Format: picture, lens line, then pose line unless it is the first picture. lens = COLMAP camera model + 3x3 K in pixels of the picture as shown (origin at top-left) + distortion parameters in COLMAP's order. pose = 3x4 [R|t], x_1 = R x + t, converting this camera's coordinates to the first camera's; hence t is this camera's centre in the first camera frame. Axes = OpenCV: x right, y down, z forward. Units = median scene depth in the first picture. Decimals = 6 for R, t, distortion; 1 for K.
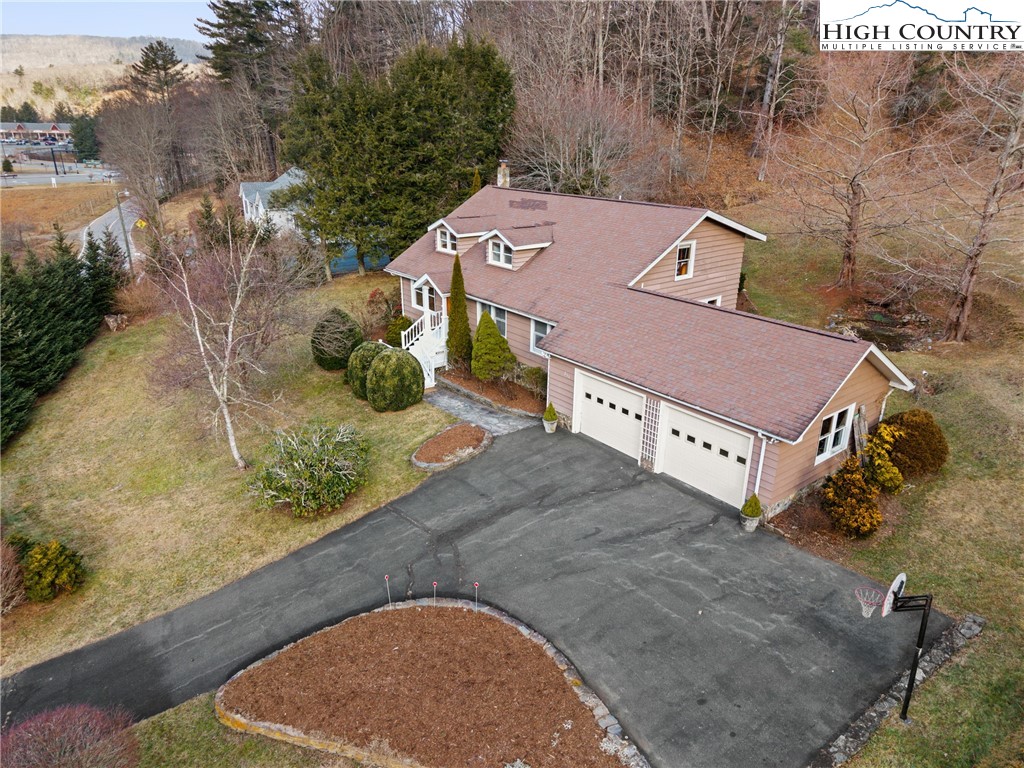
lens RADIAL K [[683.5, 0, 512.0], [0, 683.5, 384.0], [0, 0, 1]] dist [0.031789, -0.033624]
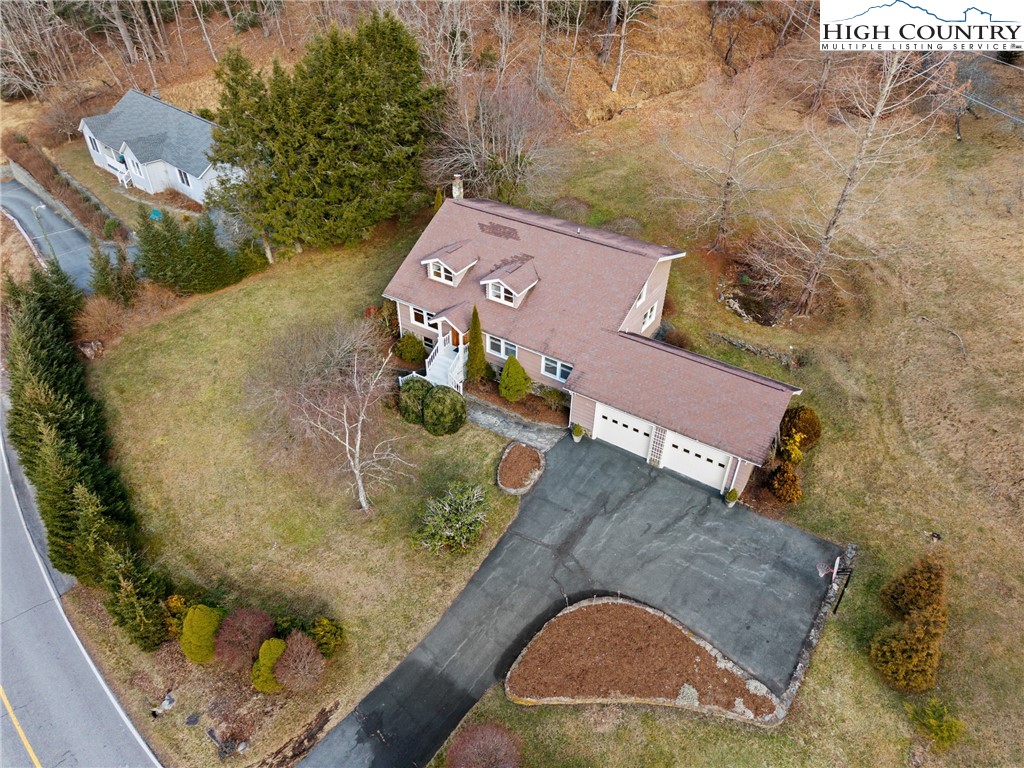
lens RADIAL K [[683.5, 0, 512.0], [0, 683.5, 384.0], [0, 0, 1]] dist [0.031789, -0.033624]
pose [[0.951024, -0.180624, 0.250855, -0.522332], [0.102855, 0.950184, 0.294230, -0.607355], [-0.291504, -0.254018, 0.922226, -0.334583]]
